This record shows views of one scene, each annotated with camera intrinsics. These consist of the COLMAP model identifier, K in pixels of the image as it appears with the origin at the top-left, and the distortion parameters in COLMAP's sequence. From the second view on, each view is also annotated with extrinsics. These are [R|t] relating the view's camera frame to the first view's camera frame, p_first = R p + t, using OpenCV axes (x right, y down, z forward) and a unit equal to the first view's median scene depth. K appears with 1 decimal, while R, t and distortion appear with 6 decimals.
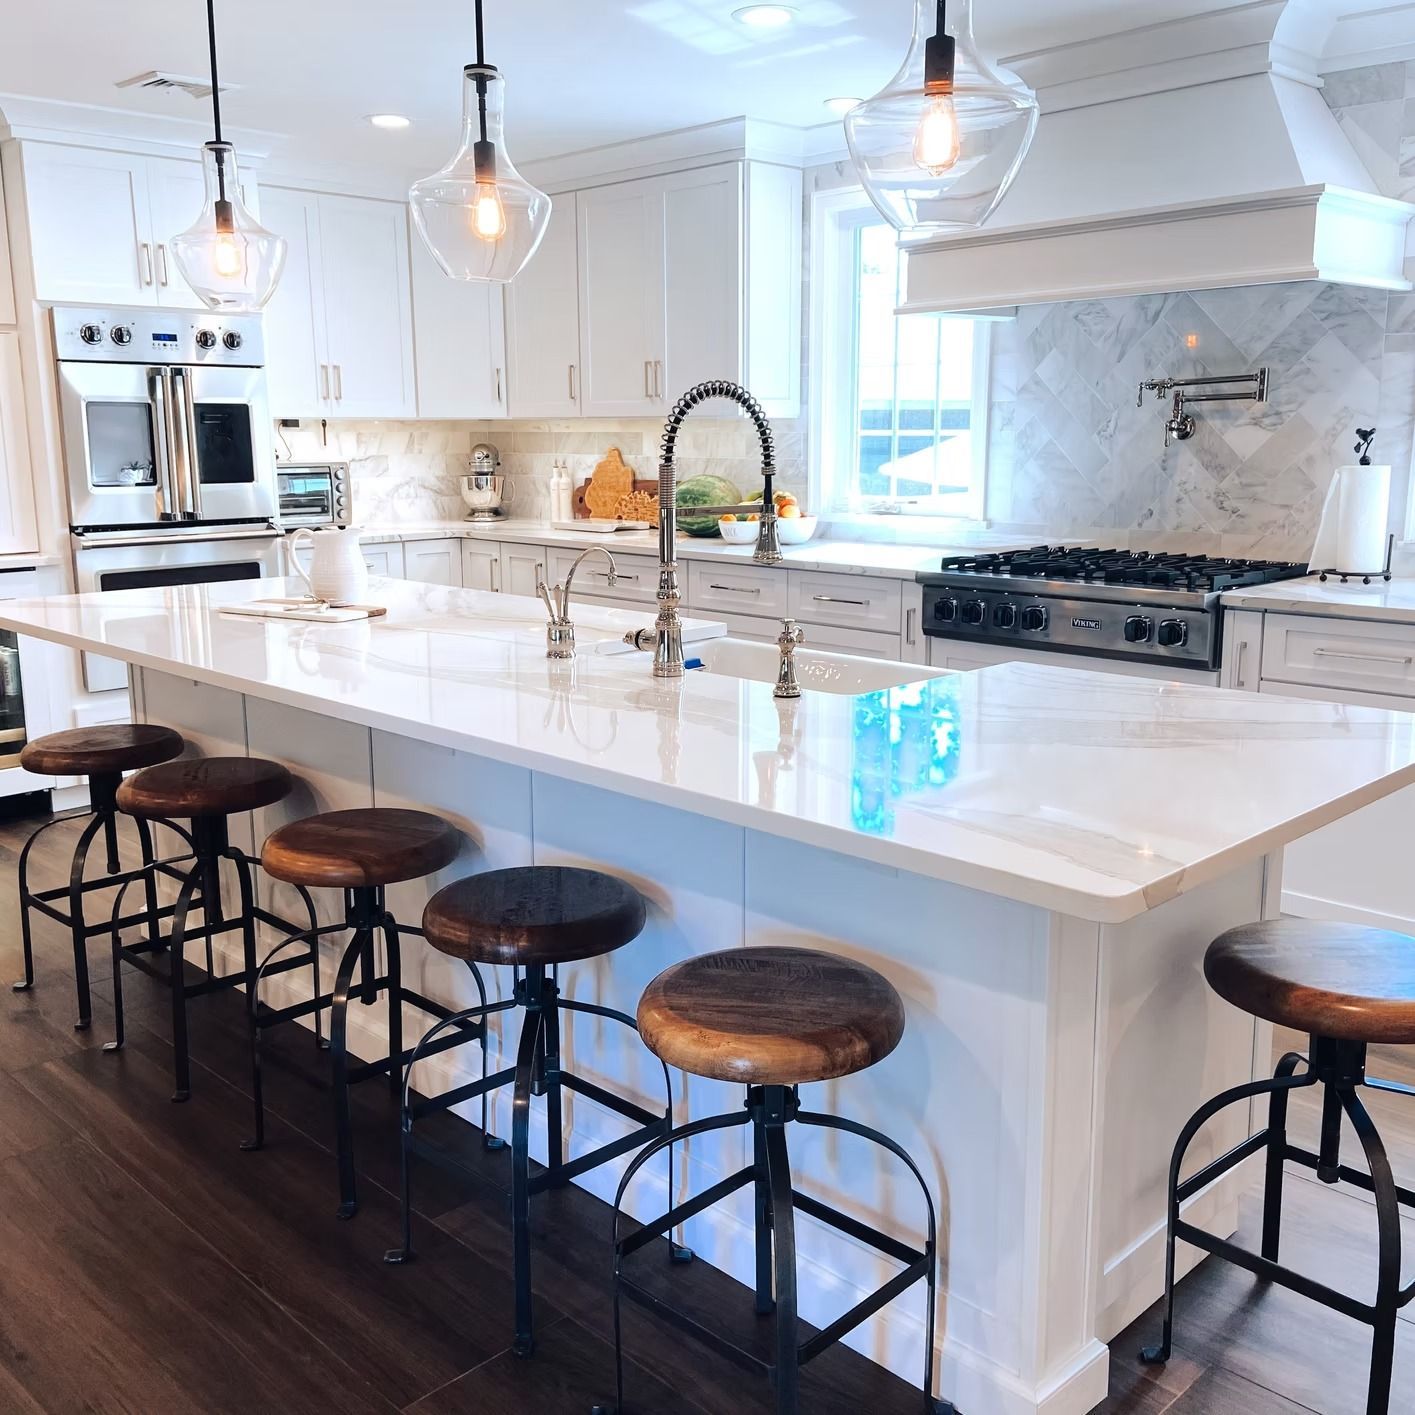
lens RADIAL K [[1457.8, 0, 707.2], [0, 1457.8, 704.6], [0, 0, 1]] dist [0.055019, 0.000000]
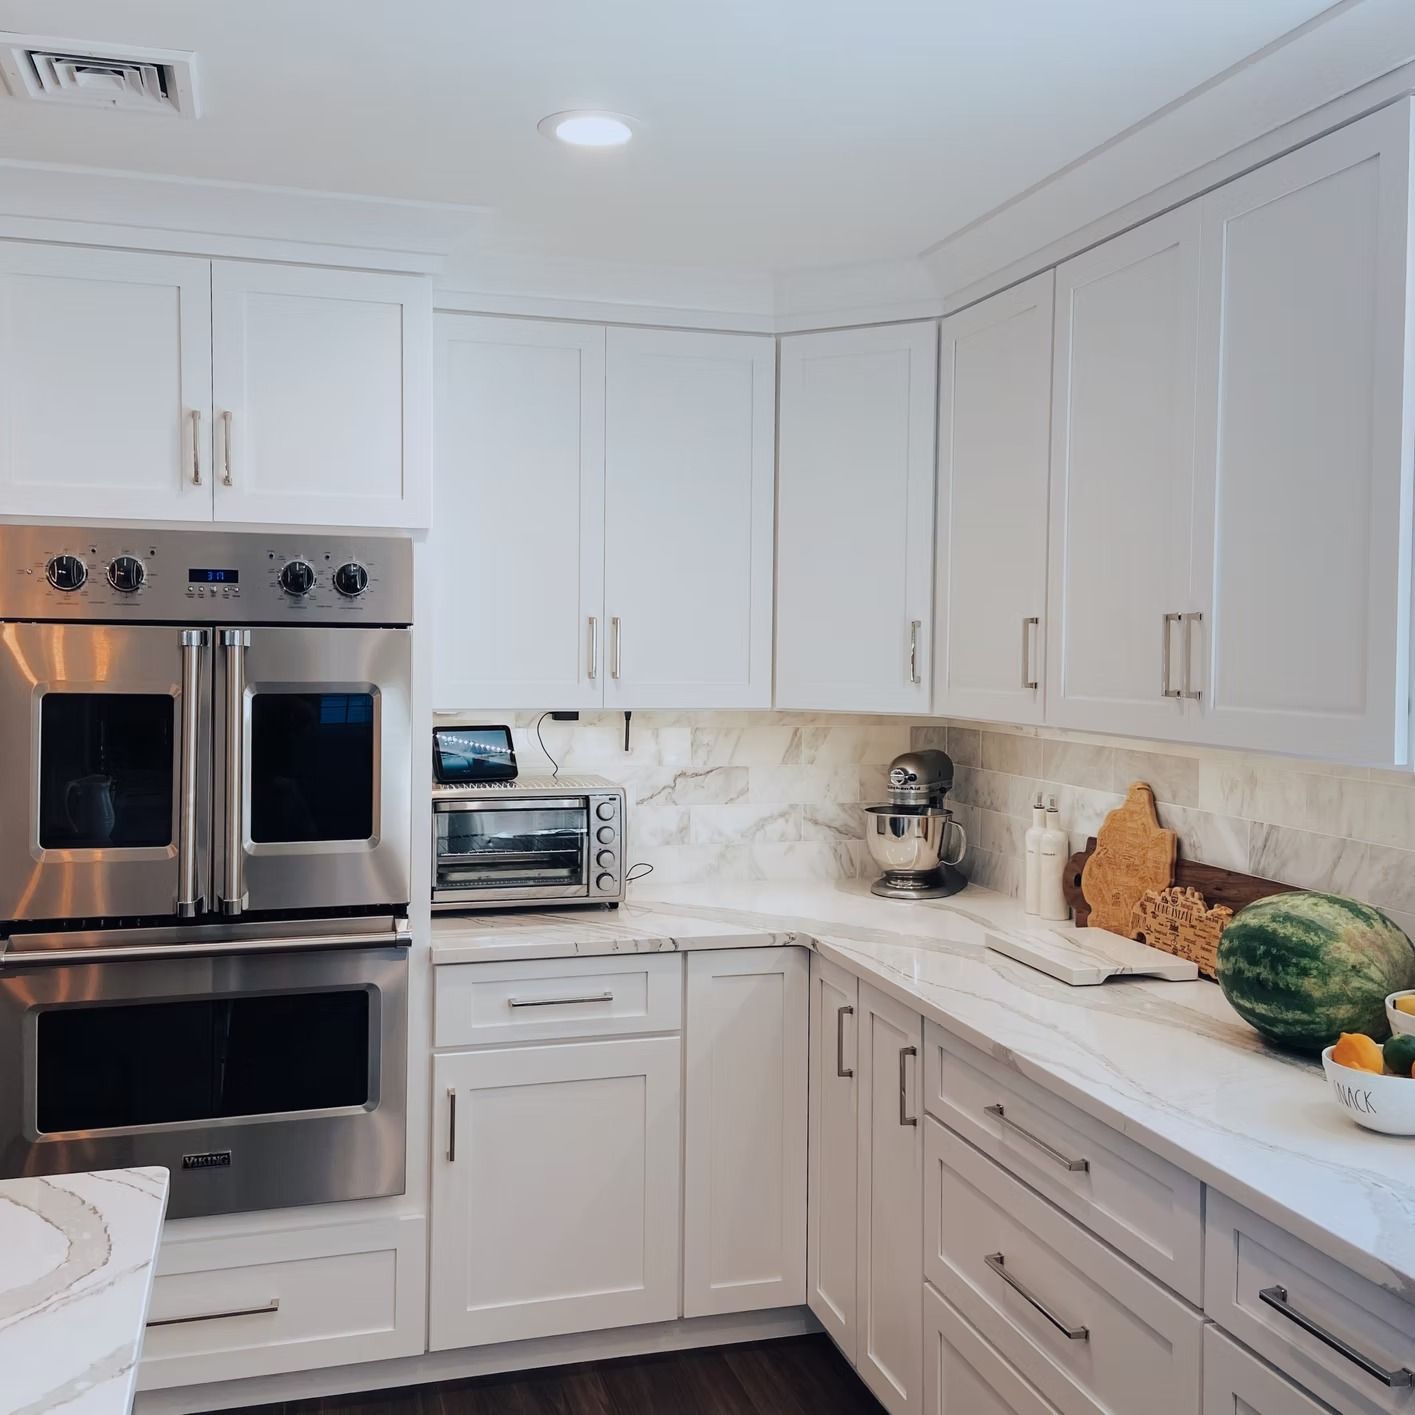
lens RADIAL K [[1457.8, 0, 678.6], [0, 1457.8, 693.4], [0, 0, 1]] dist [0.055019, 0.000000]
pose [[0.868179, 0.031396, -0.495257, 0.050207], [-0.107437, 0.986219, -0.125817, -0.160445], [0.484481, 0.162440, 0.859588, 0.638814]]
